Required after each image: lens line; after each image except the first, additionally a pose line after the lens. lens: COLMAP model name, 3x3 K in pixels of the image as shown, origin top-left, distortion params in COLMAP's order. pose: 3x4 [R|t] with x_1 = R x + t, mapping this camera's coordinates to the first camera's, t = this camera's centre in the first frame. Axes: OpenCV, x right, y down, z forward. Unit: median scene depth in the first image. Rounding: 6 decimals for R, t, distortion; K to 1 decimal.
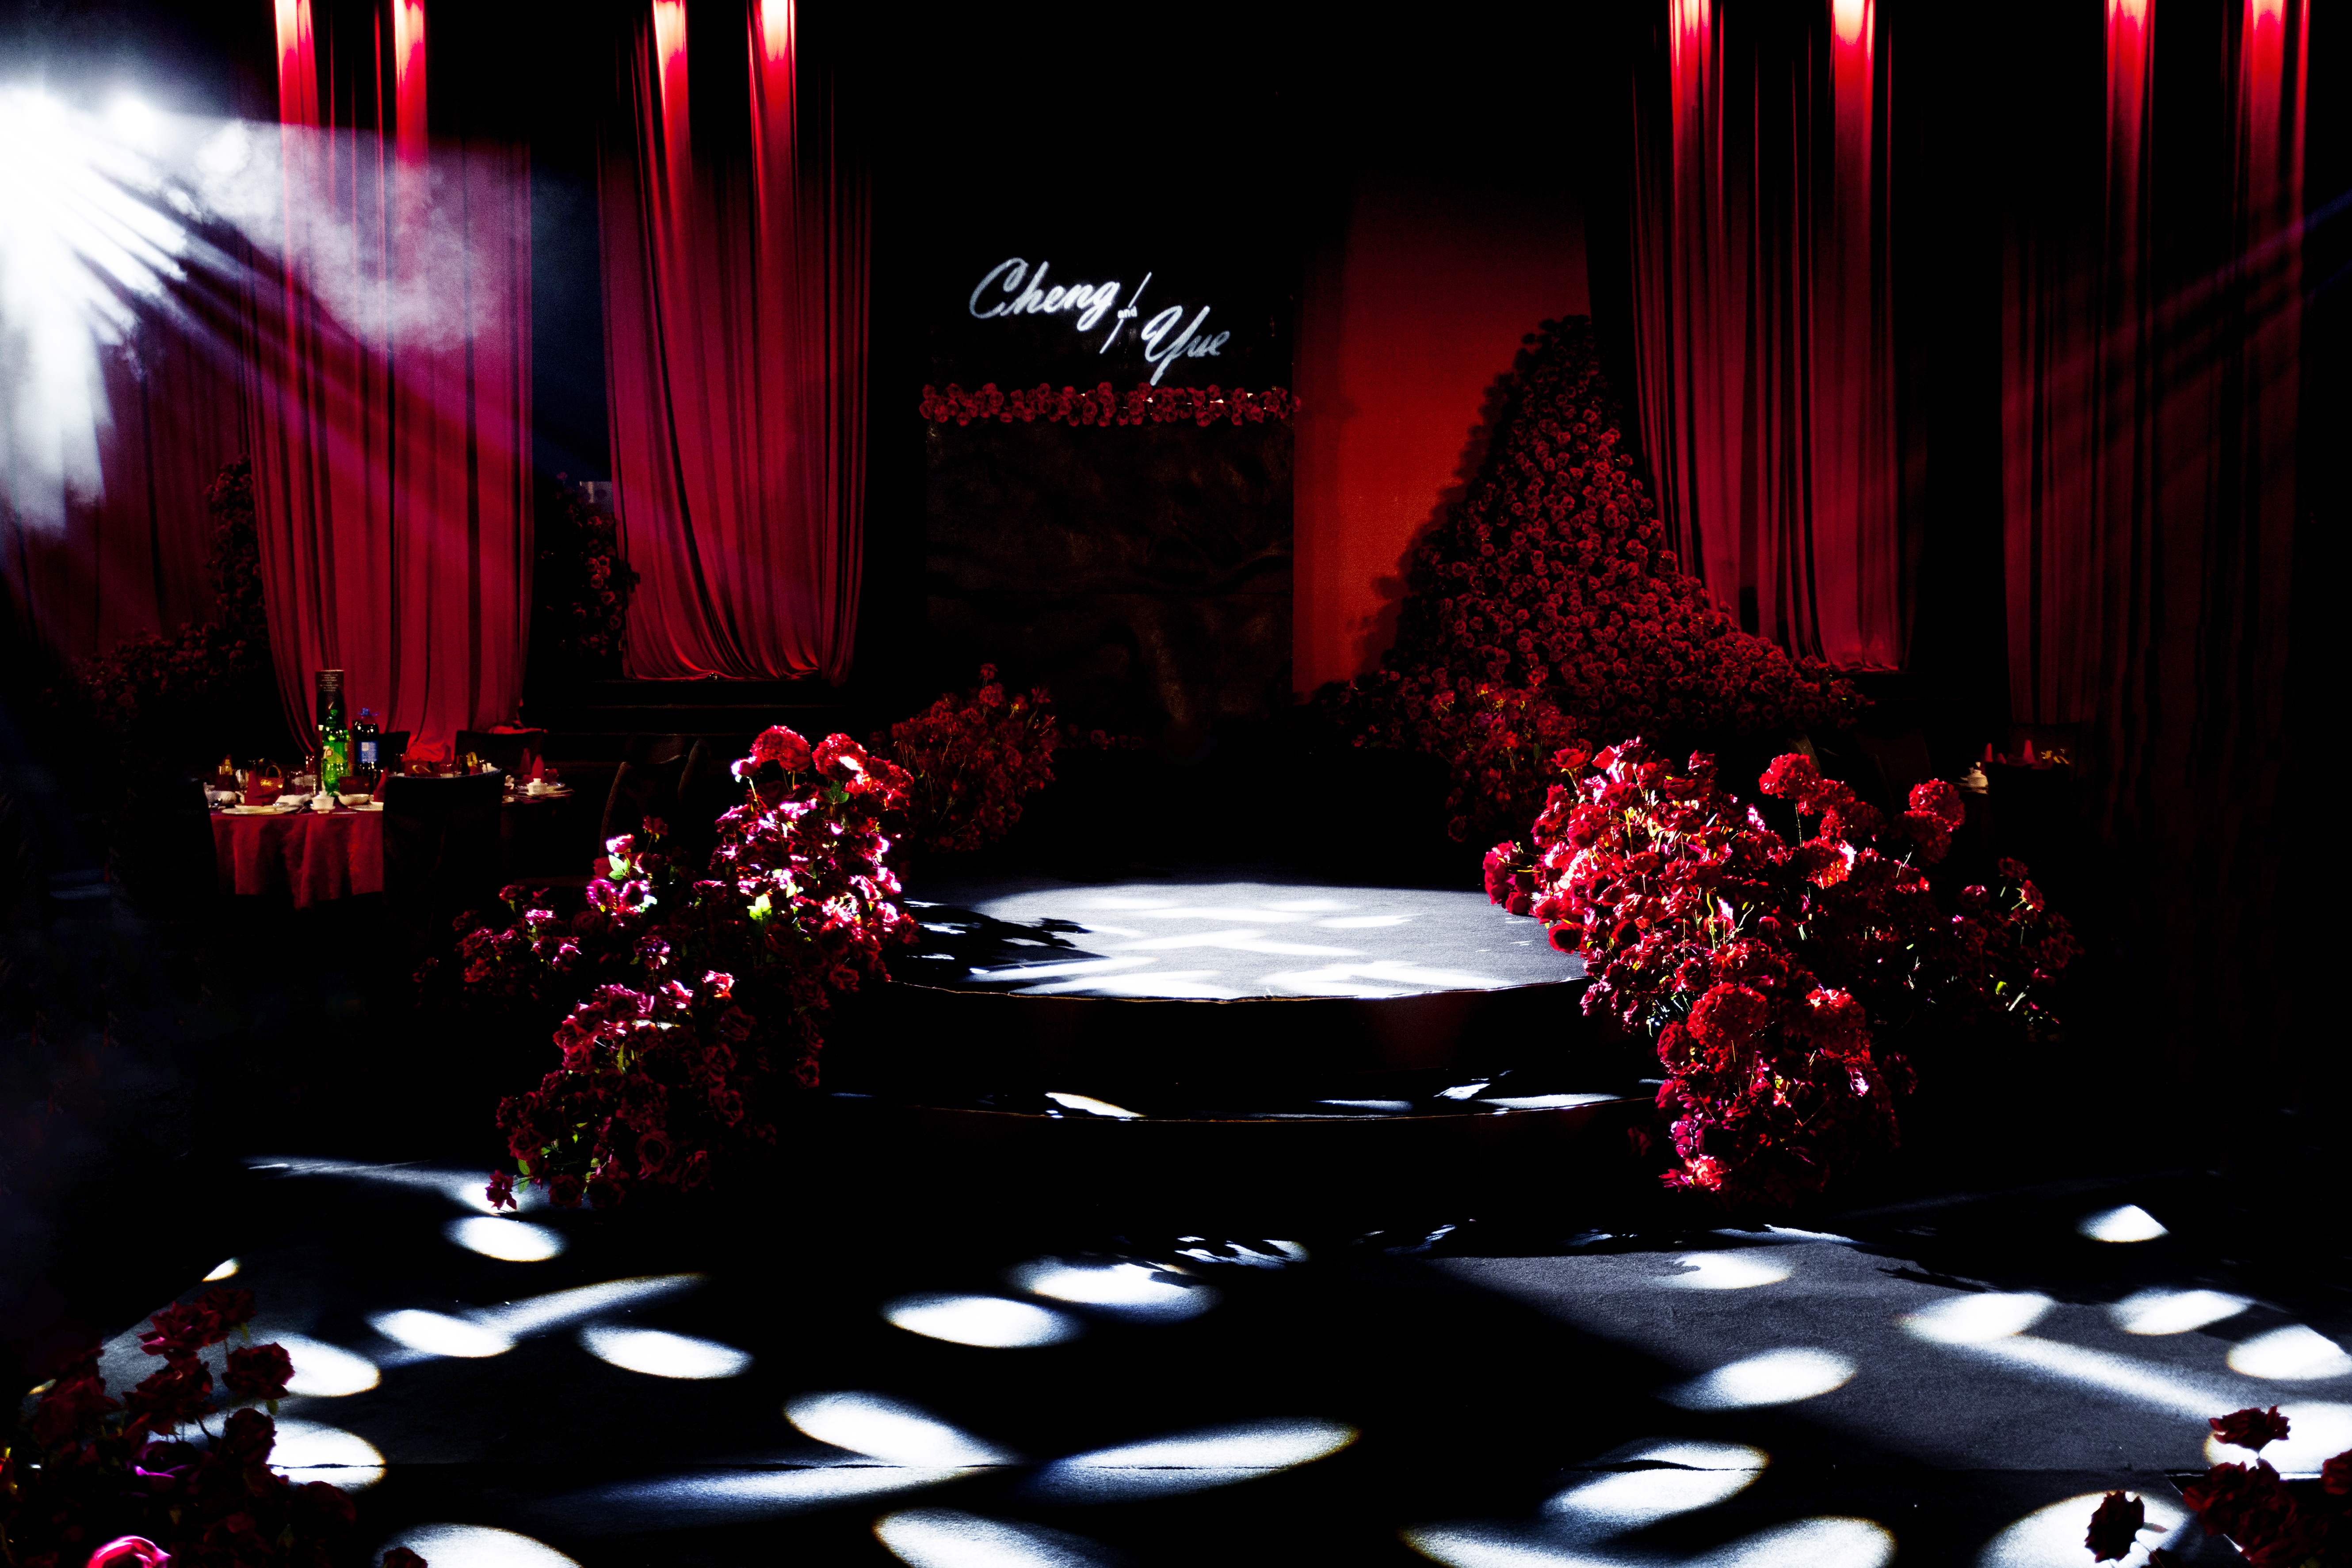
lens RADIAL K [[2562.6, 0, 1175.9], [0, 2562.6, 774.7], [0, 0, 1]] dist [0.007869, 0.011435]
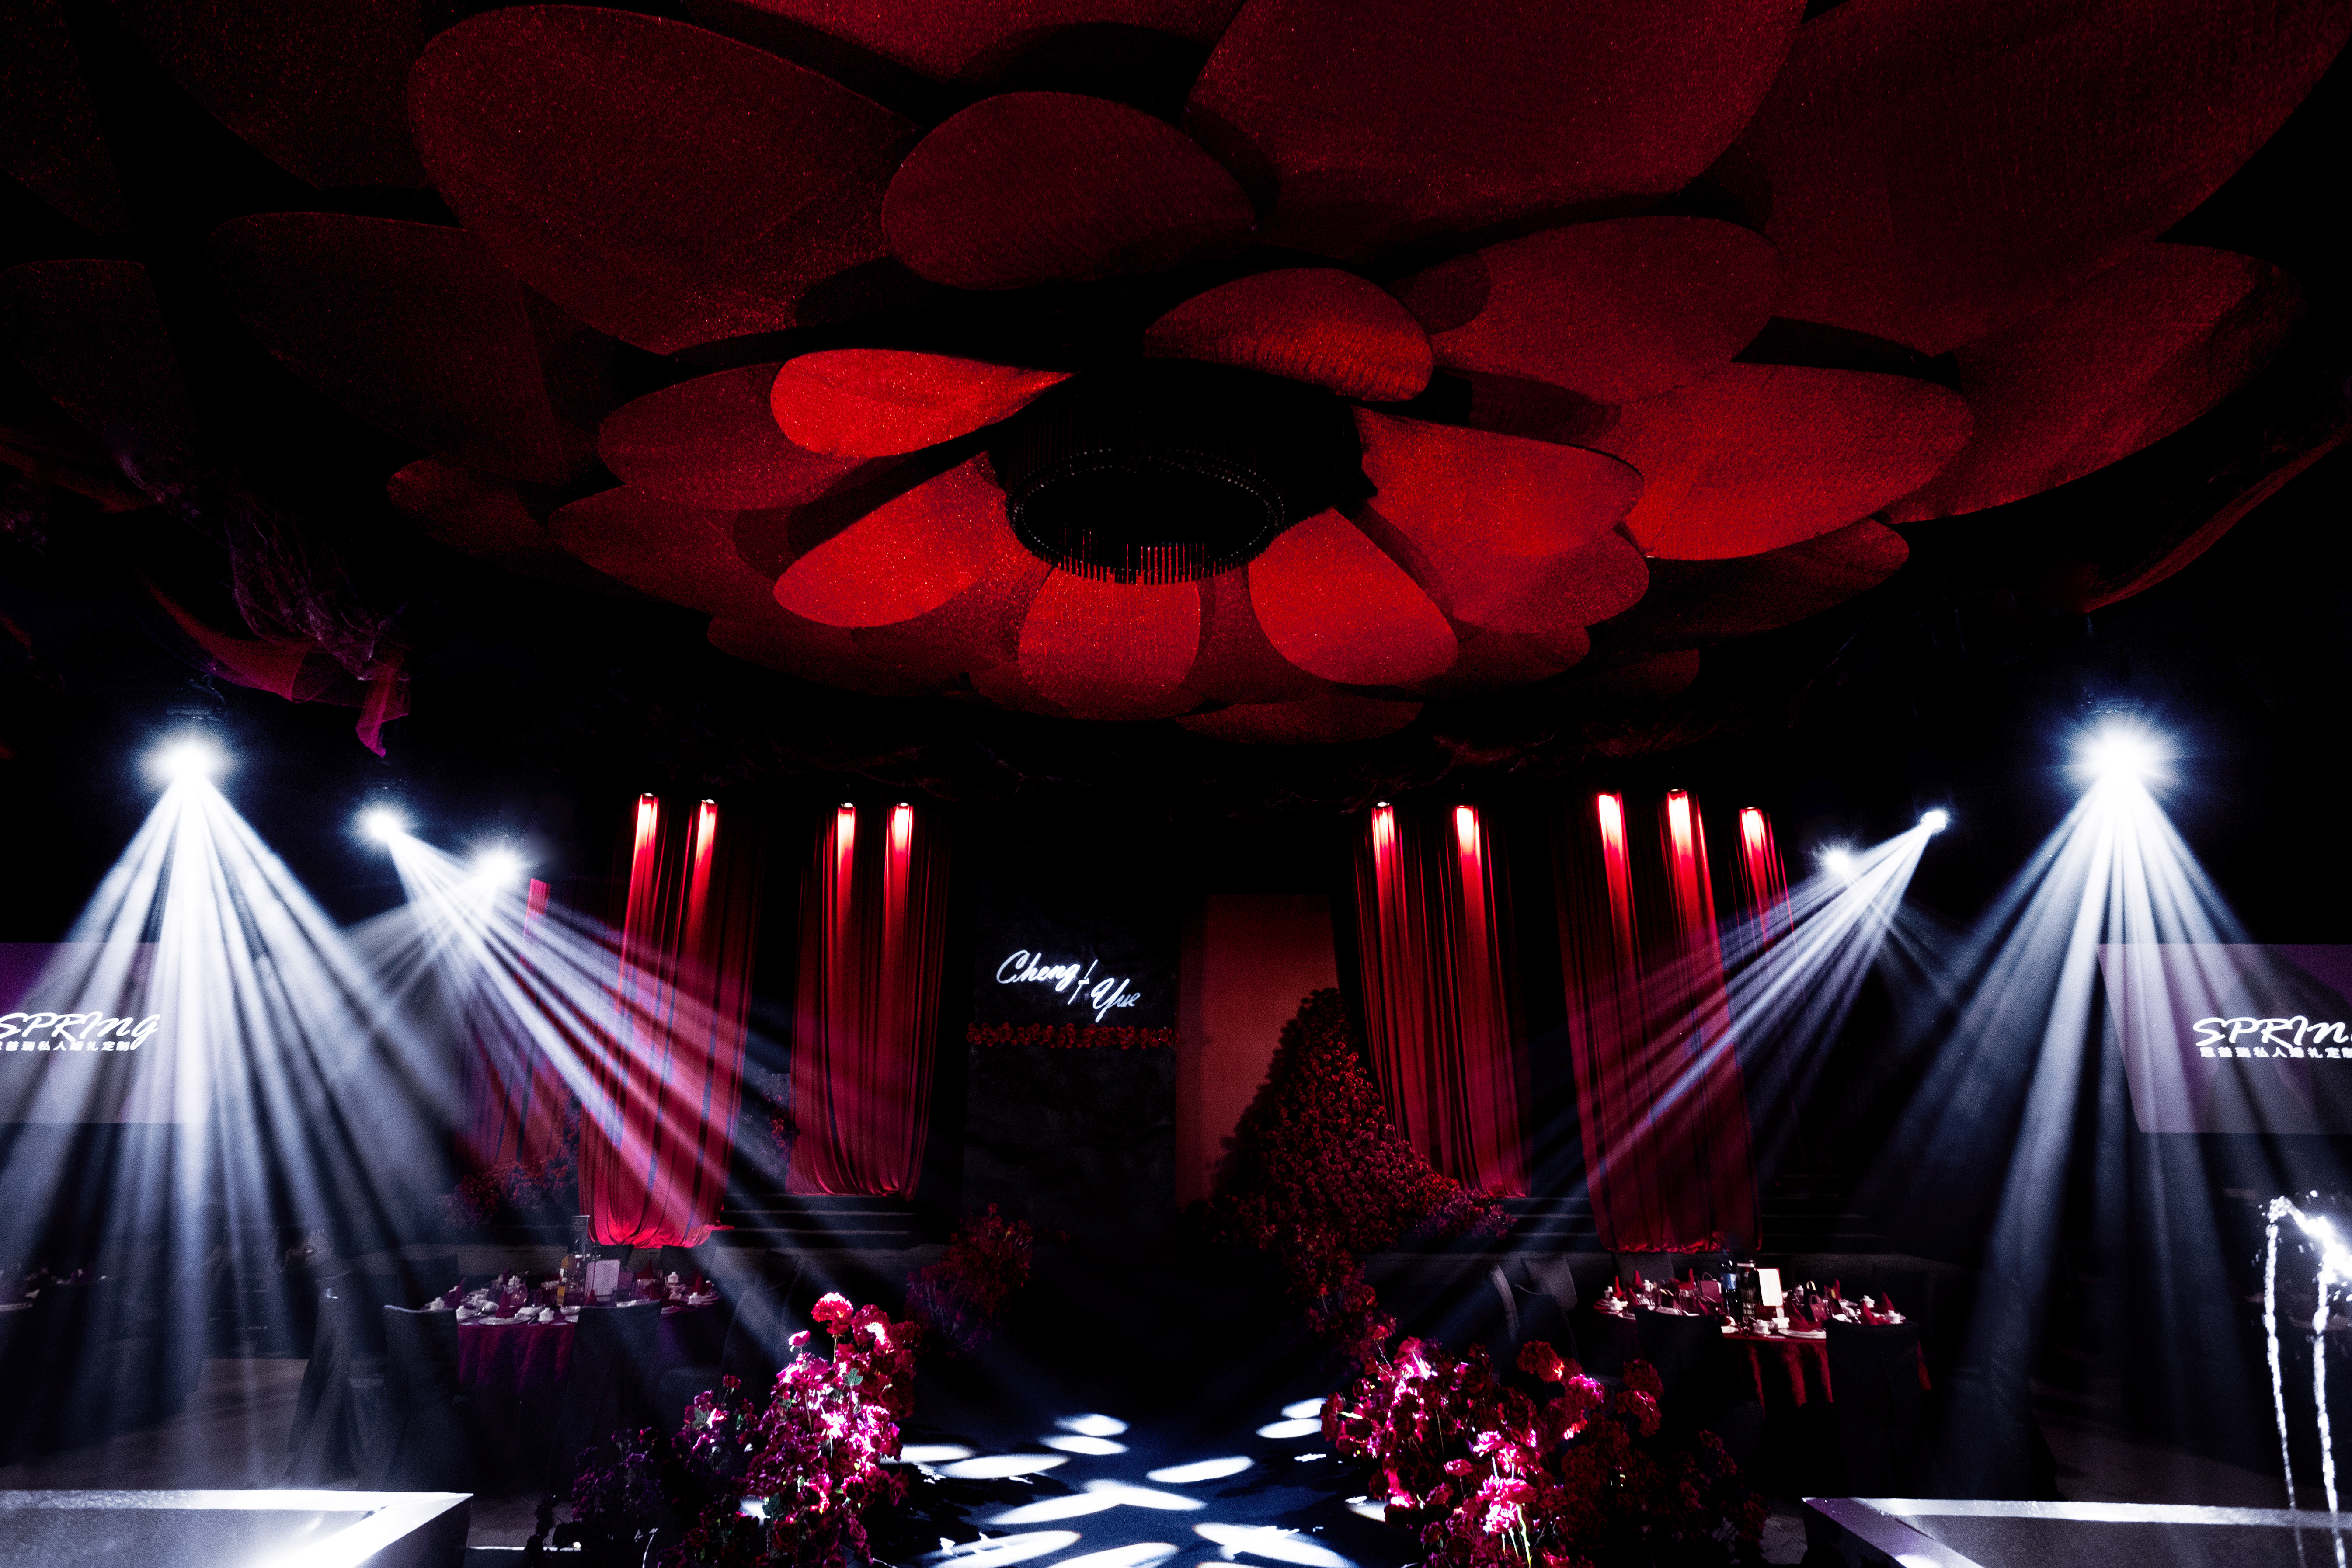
lens RADIAL K [[1233.6, 0, 1131.4], [0, 1233.6, 727.6], [0, 0, 1]] dist [-0.051880, 0.034330]
pose [[0.999800, 0.015832, 0.012213, 0.001126], [-0.010436, 0.934161, -0.356700, -0.040451], [-0.017056, 0.356502, 0.934139, 0.125397]]
